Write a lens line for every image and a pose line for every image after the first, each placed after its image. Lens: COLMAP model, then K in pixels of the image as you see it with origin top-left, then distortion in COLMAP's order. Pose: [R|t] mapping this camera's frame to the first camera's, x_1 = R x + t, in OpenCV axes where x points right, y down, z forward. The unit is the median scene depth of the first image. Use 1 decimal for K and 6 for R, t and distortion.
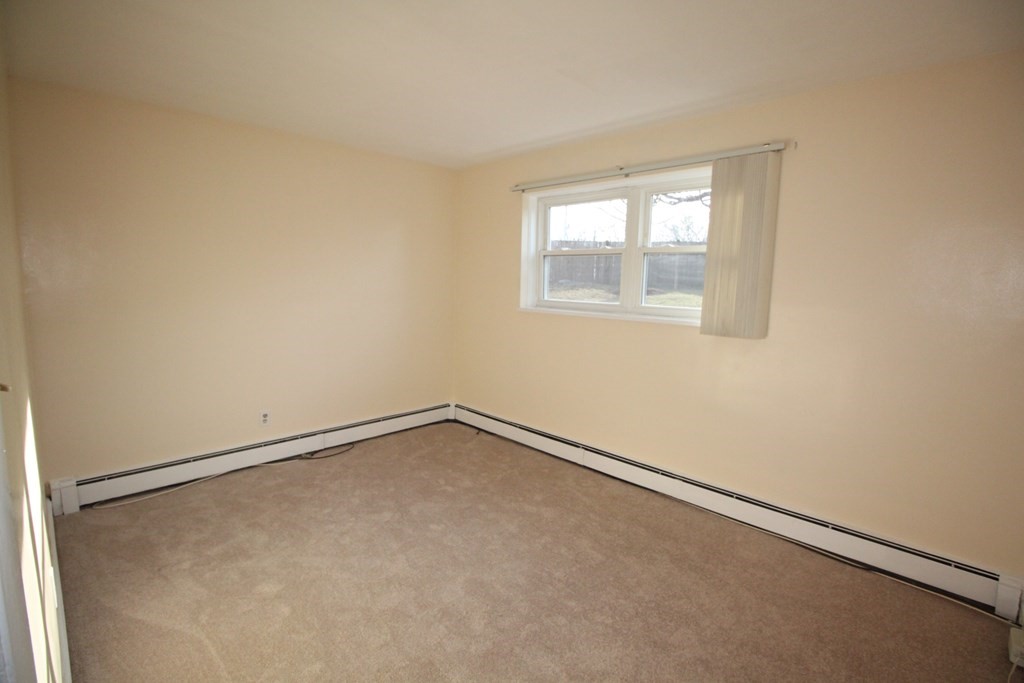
lens RADIAL K [[472.2, 0, 516.4], [0, 472.2, 350.3], [0, 0, 1]] dist [0.000804, -0.015477]
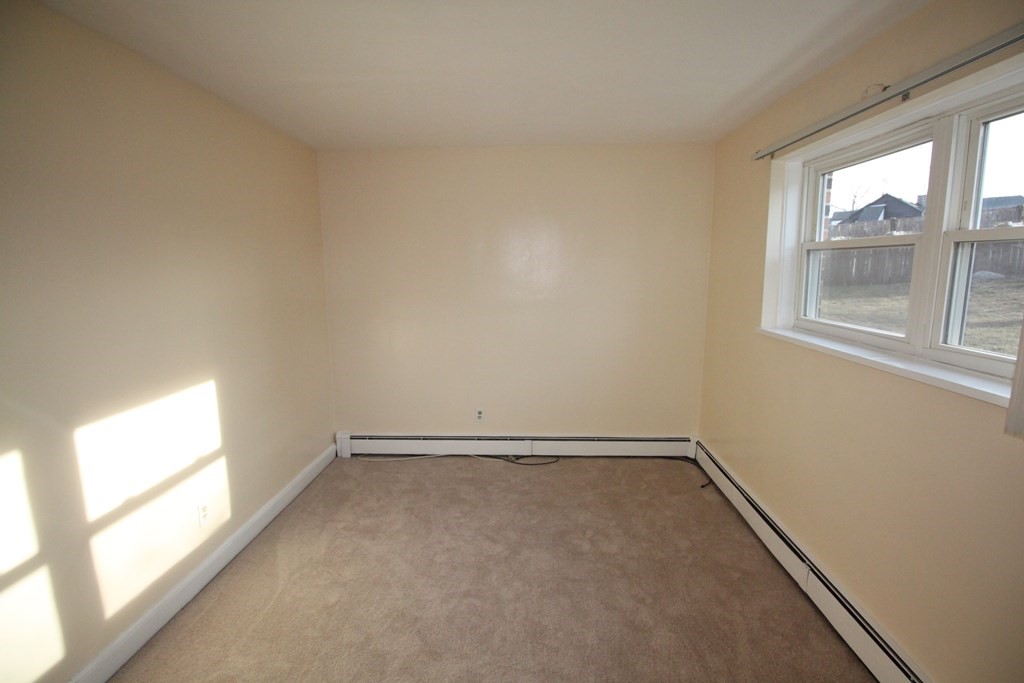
lens RADIAL K [[472.2, 0, 516.4], [0, 472.2, 350.3], [0, 0, 1]] dist [0.000804, -0.015477]
pose [[0.675304, 0.100562, -0.730651, 0.325592], [-0.086876, 0.994610, 0.056596, -0.078834], [0.732405, 0.025257, 0.680401, 0.321972]]
